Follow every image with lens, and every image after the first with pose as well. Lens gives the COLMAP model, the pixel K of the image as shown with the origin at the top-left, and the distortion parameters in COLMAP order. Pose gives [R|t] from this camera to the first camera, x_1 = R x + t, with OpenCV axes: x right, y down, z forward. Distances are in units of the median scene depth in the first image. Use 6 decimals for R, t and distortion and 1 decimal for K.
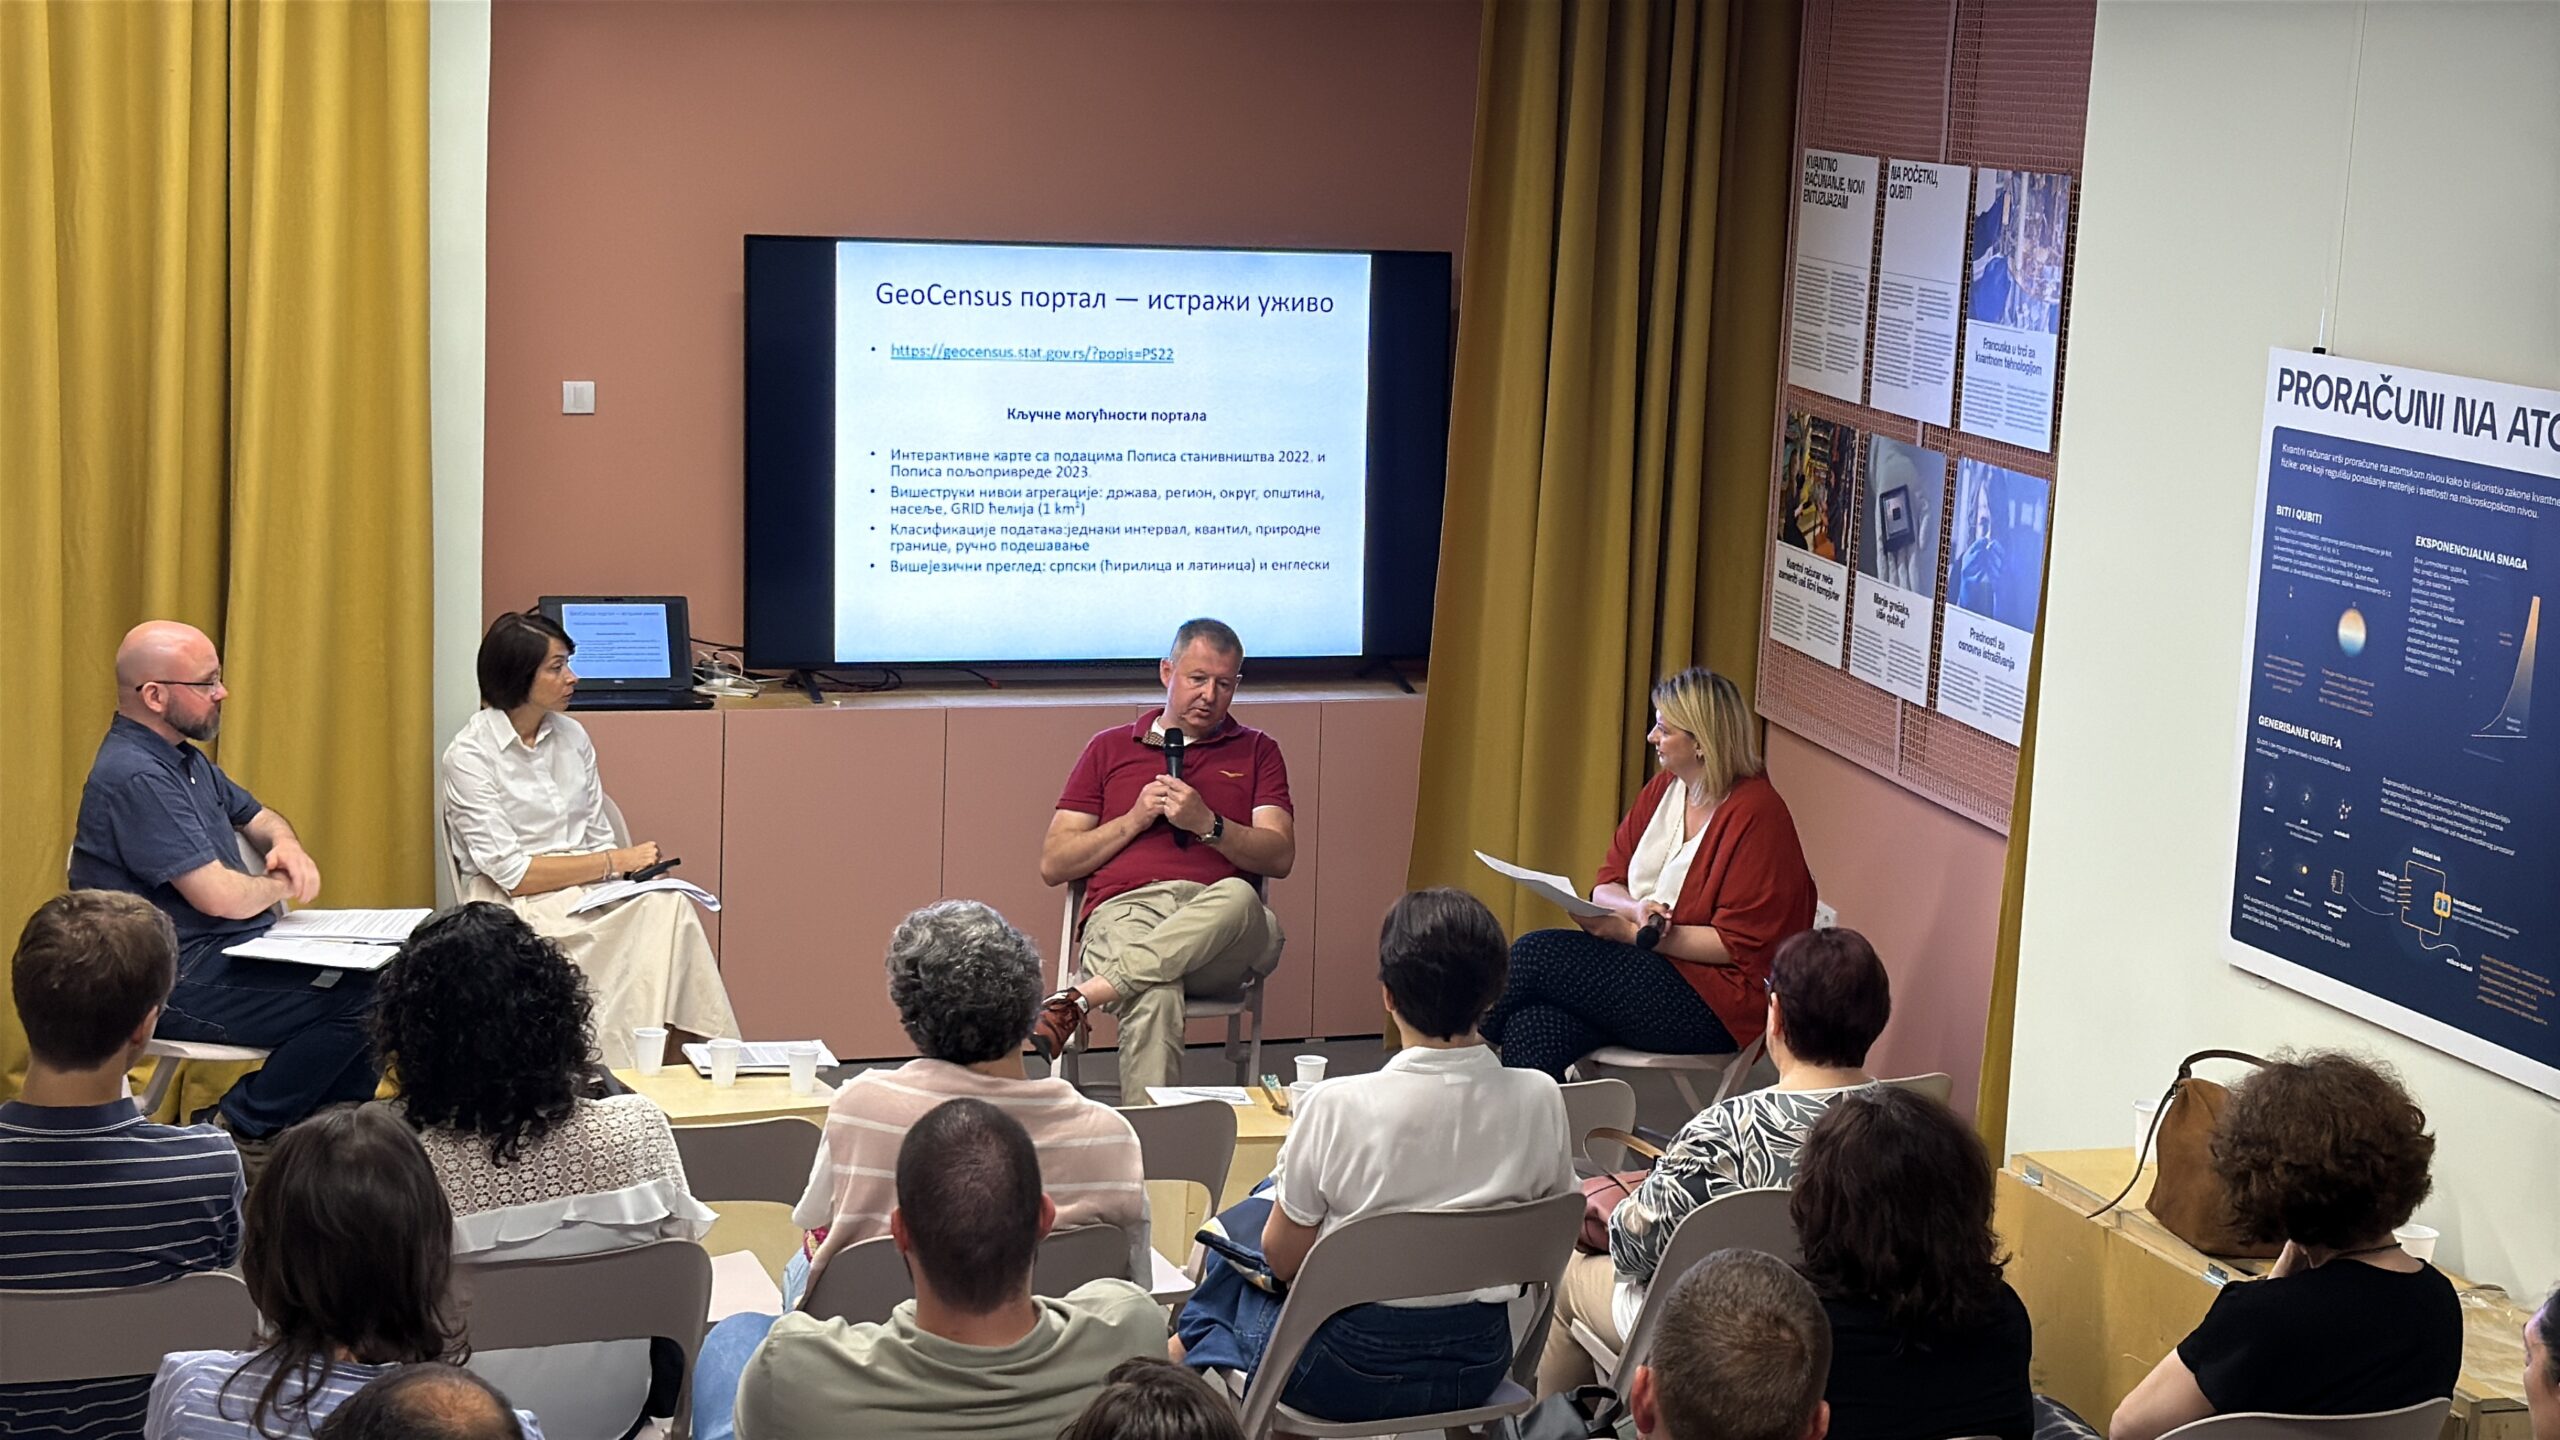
lens RADIAL K [[4153.3, 0, 1271.8], [0, 4153.3, 732.8], [0, 0, 1]] dist [0.018971, 0.000000]
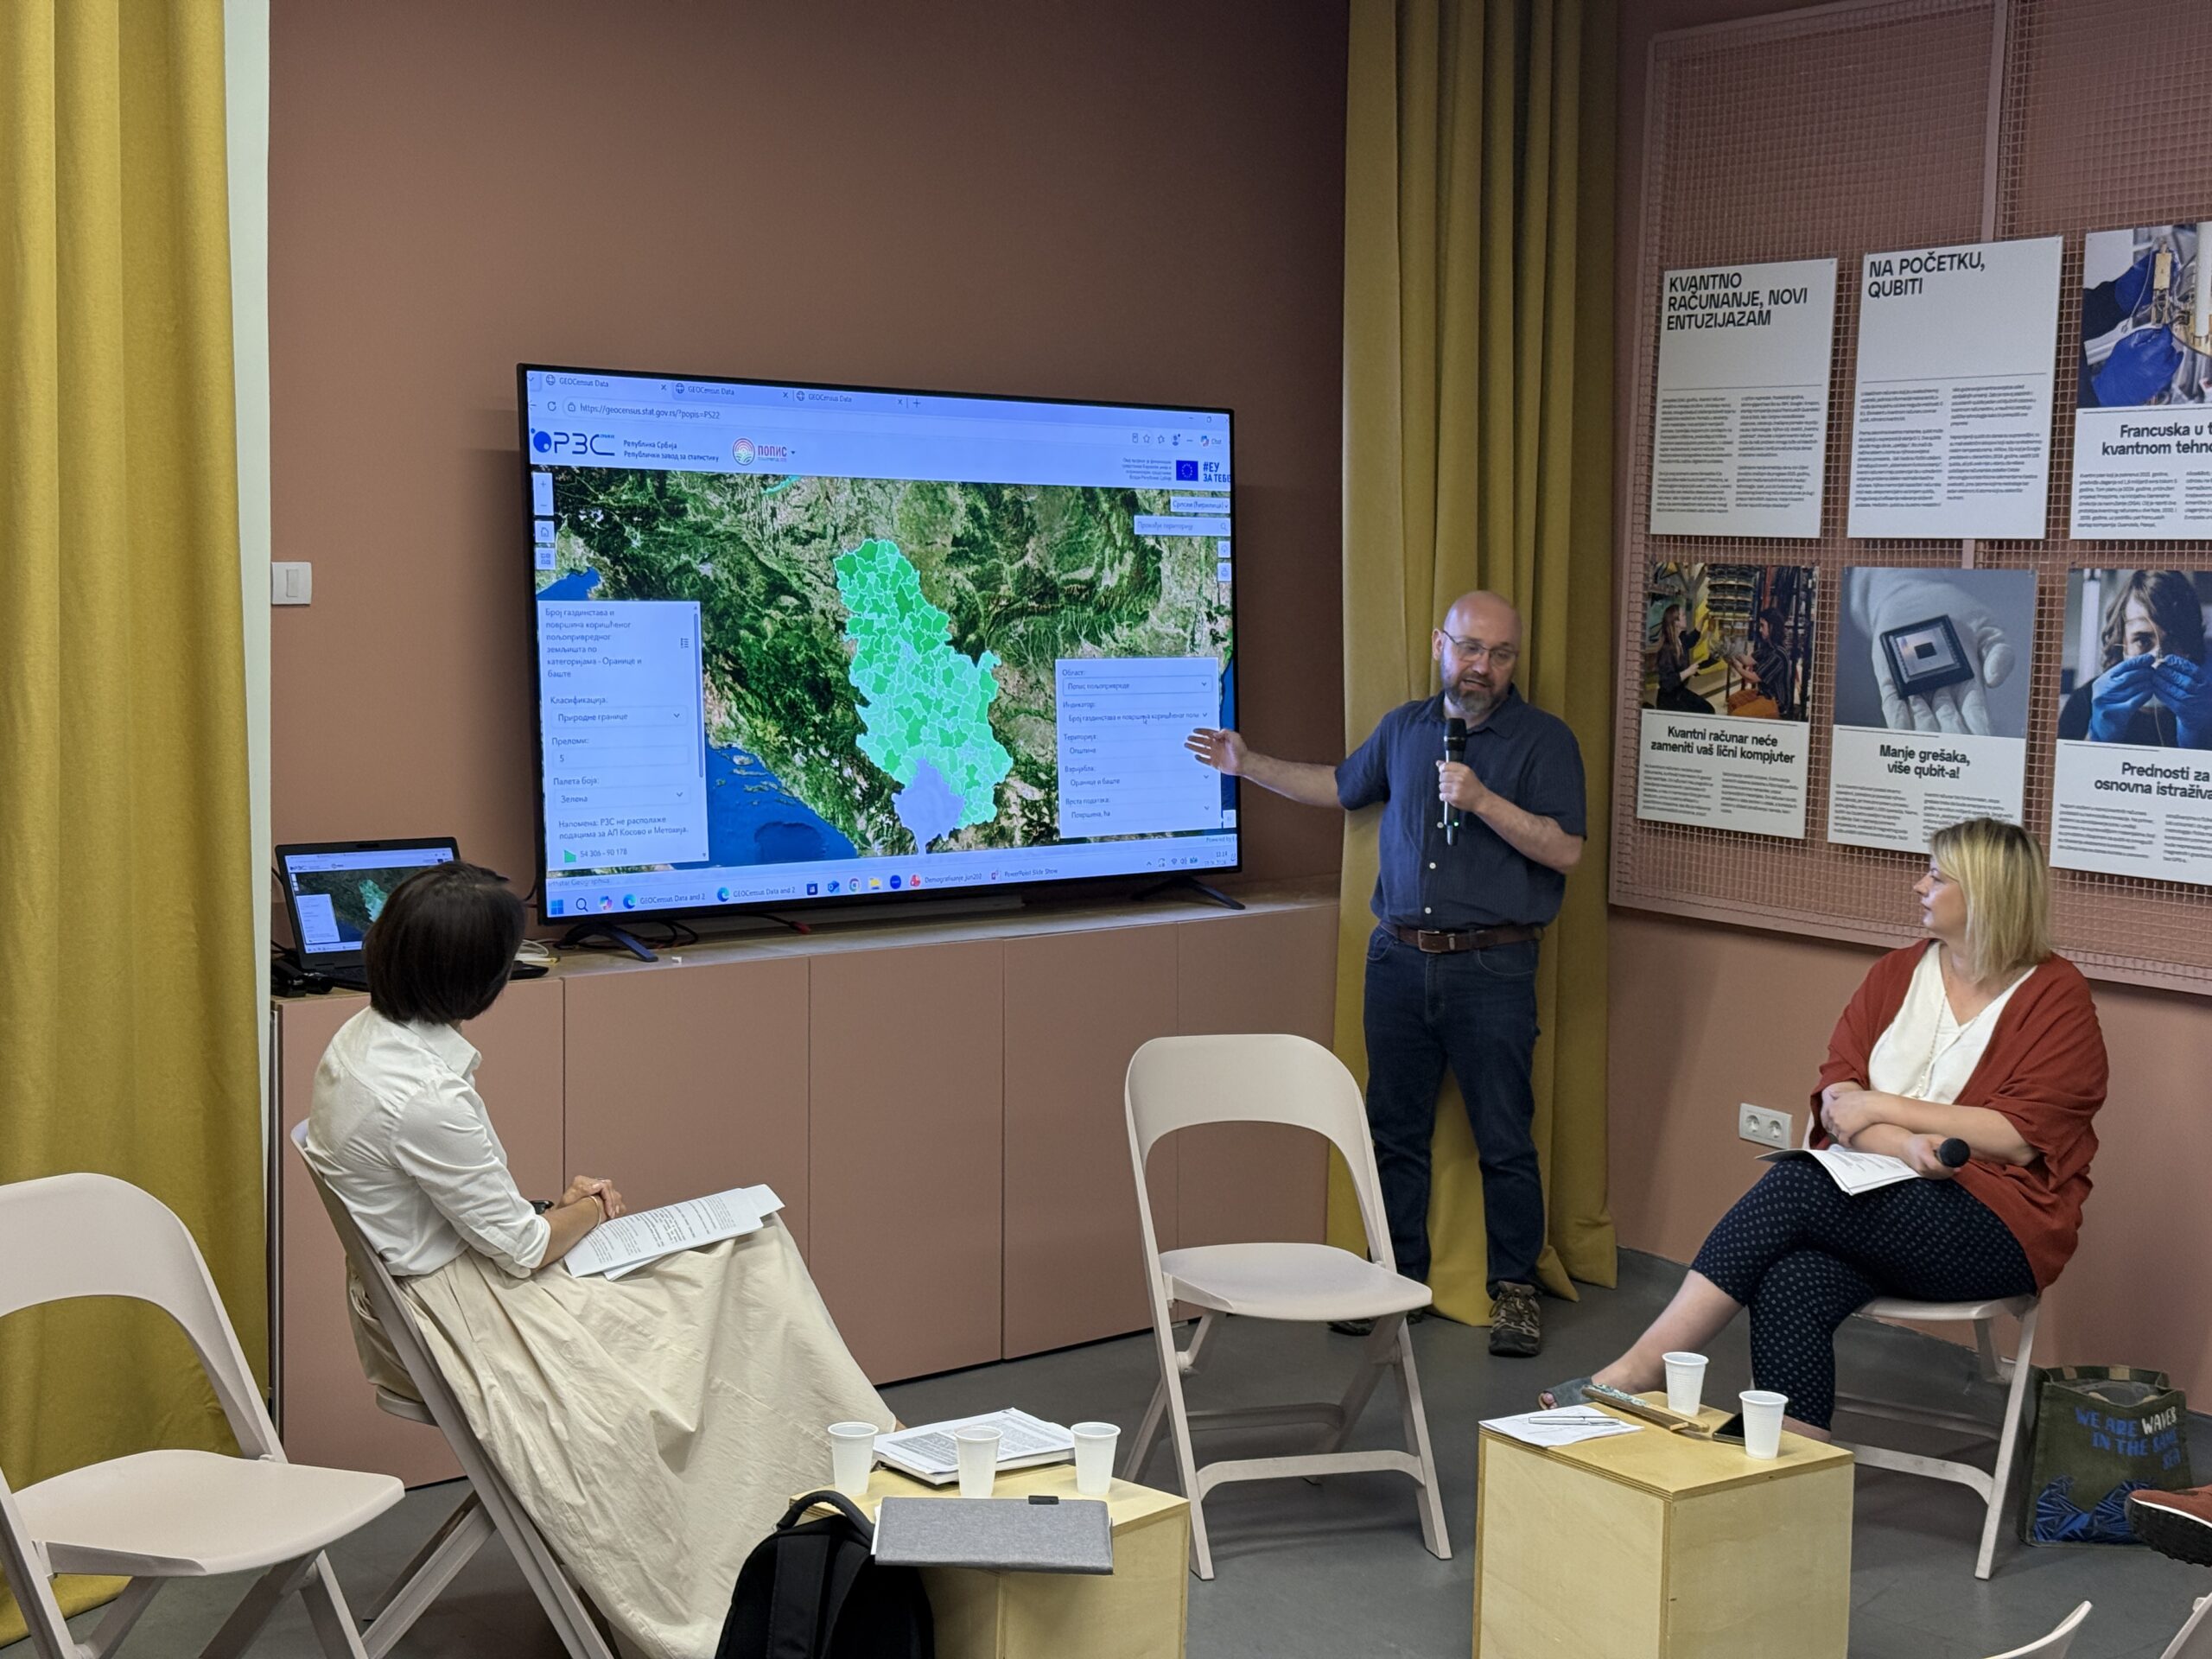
lens RADIAL K [[3095.8, 0, 1050.6], [0, 3095.8, 810.9], [0, 0, 1]] dist [0.091956, 0.000000]
pose [[0.935376, -0.053060, 0.349652, -0.271196], [0.077293, 0.995451, -0.055711, 0.003583], [-0.345106, 0.079136, 0.935222, 0.481241]]
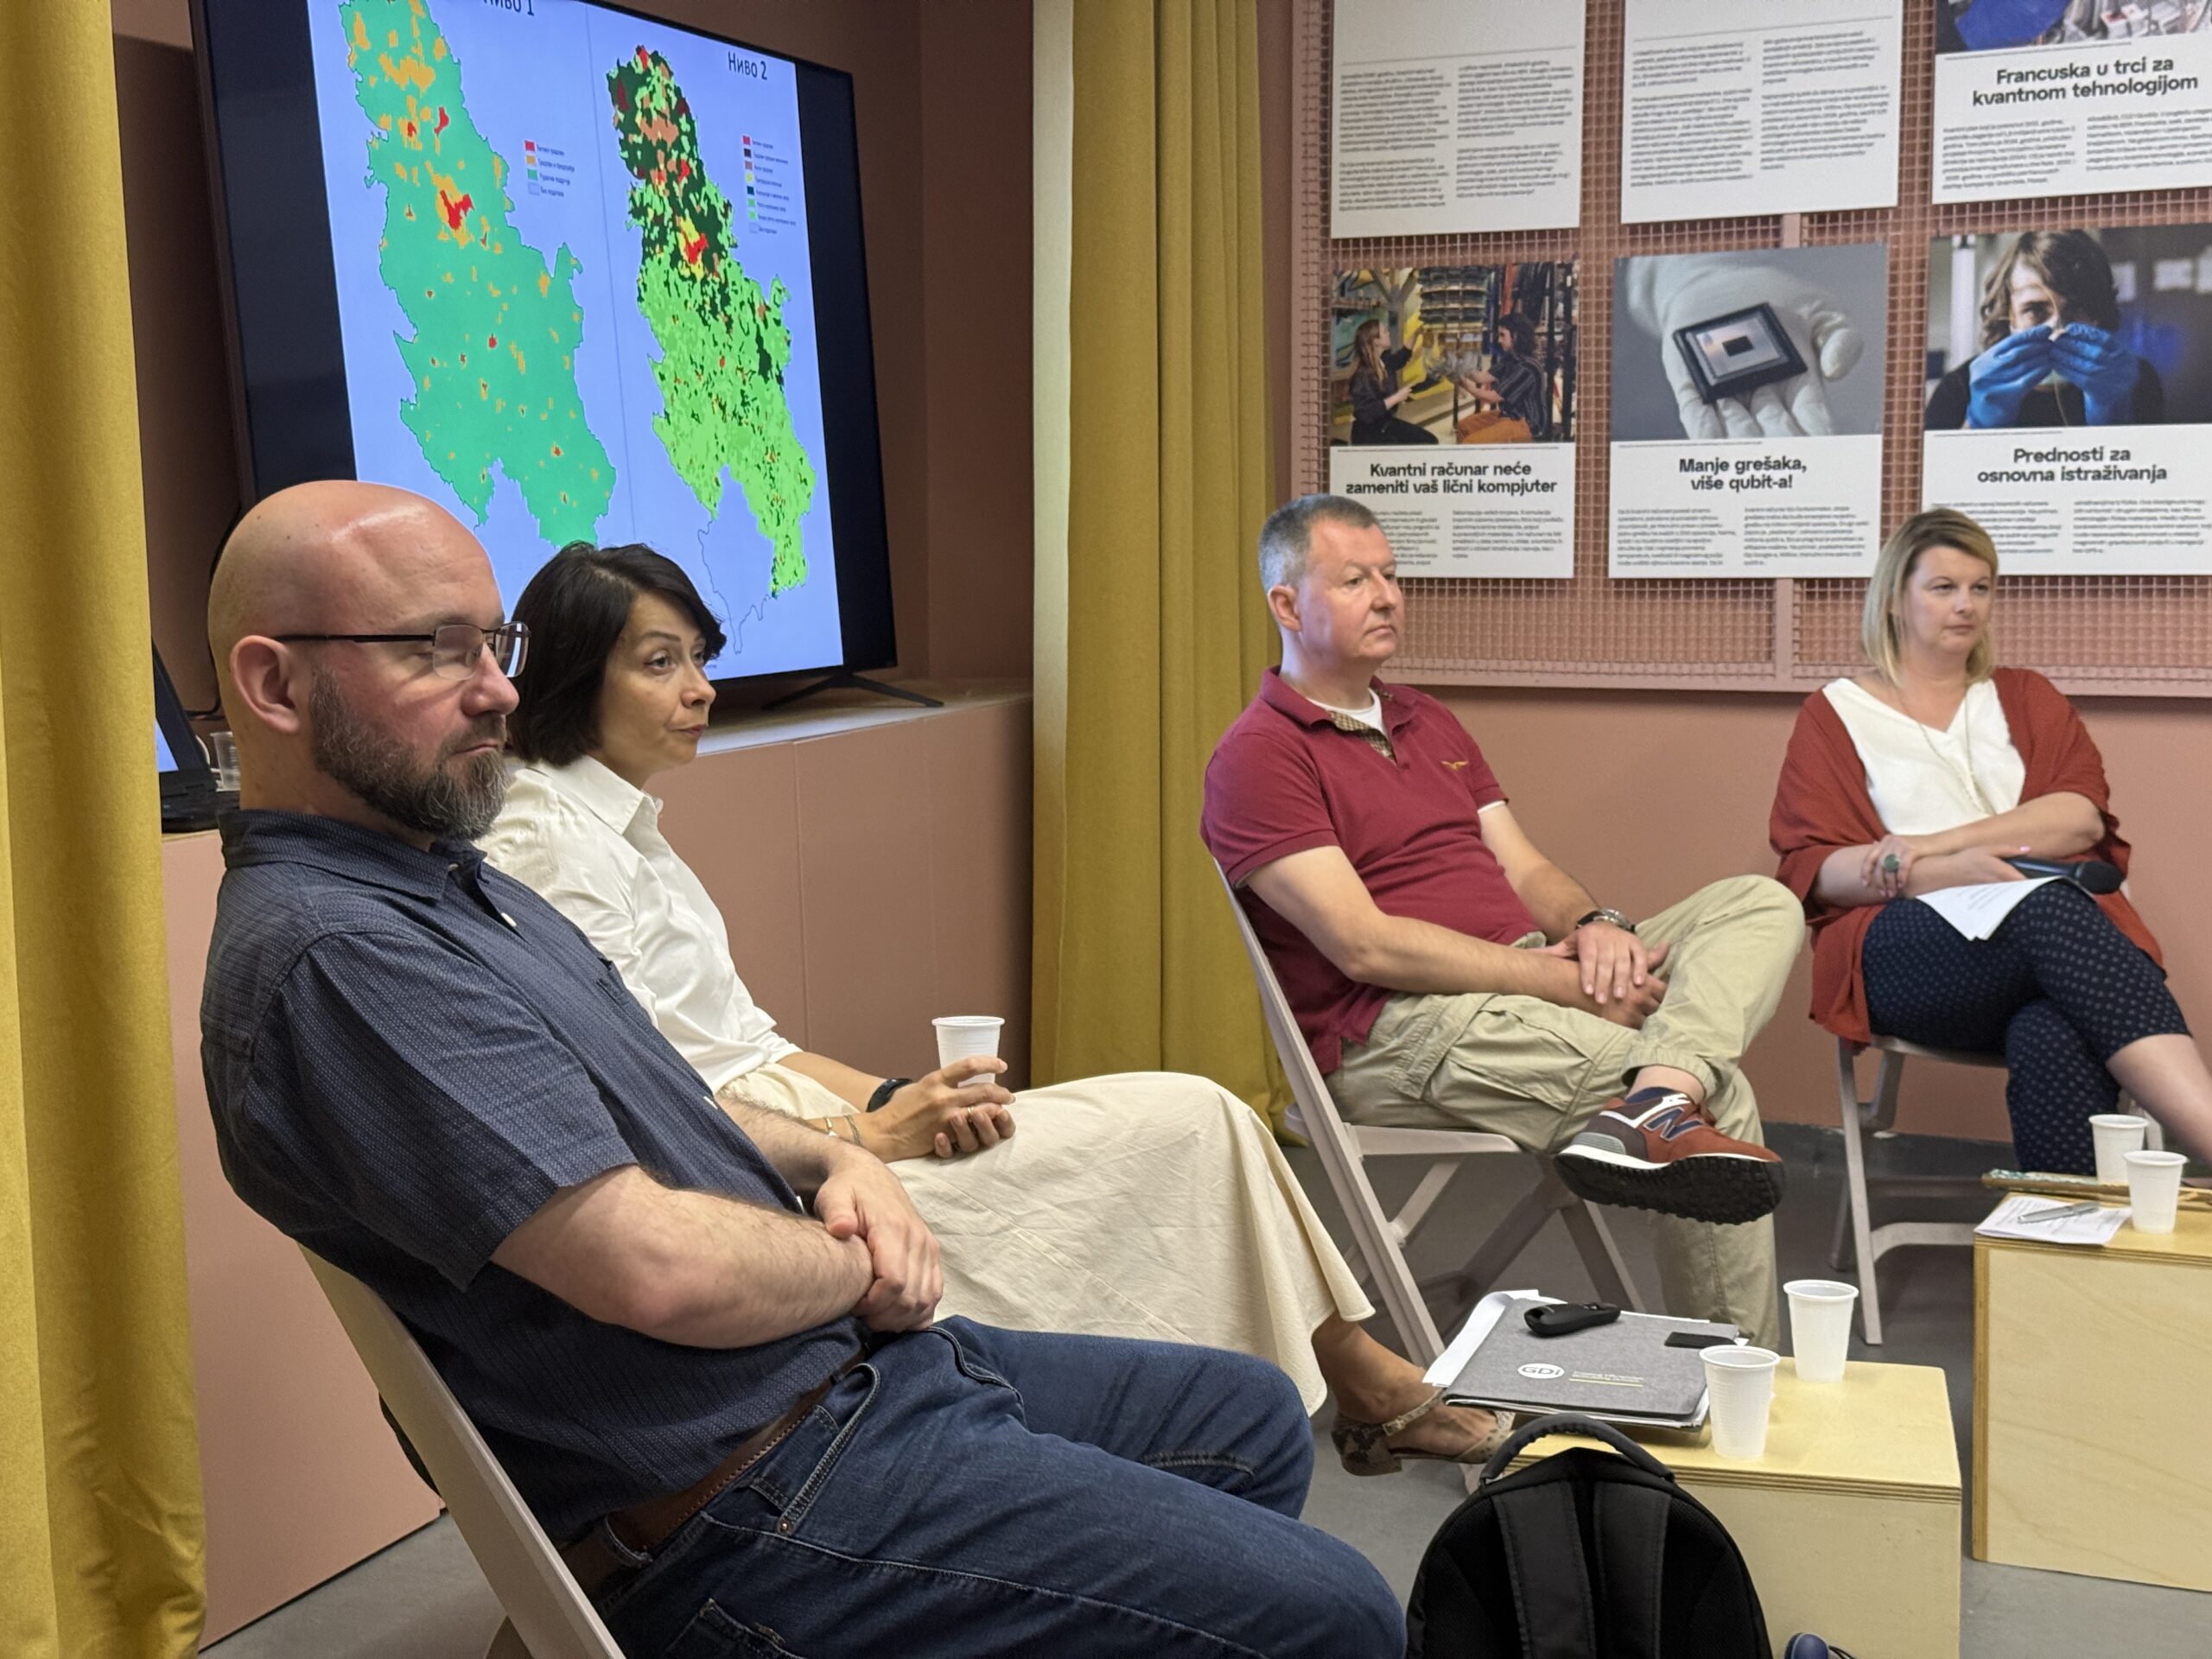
lens RADIAL K [[3095.8, 0, 1067.6], [0, 3095.8, 832.5], [0, 0, 1]] dist [0.091956, 0.000000]
pose [[0.667130, -0.133798, 0.732828, -0.393498], [0.164784, 0.985874, 0.029988, -0.001592], [-0.726488, 0.100753, 0.679753, 0.753740]]
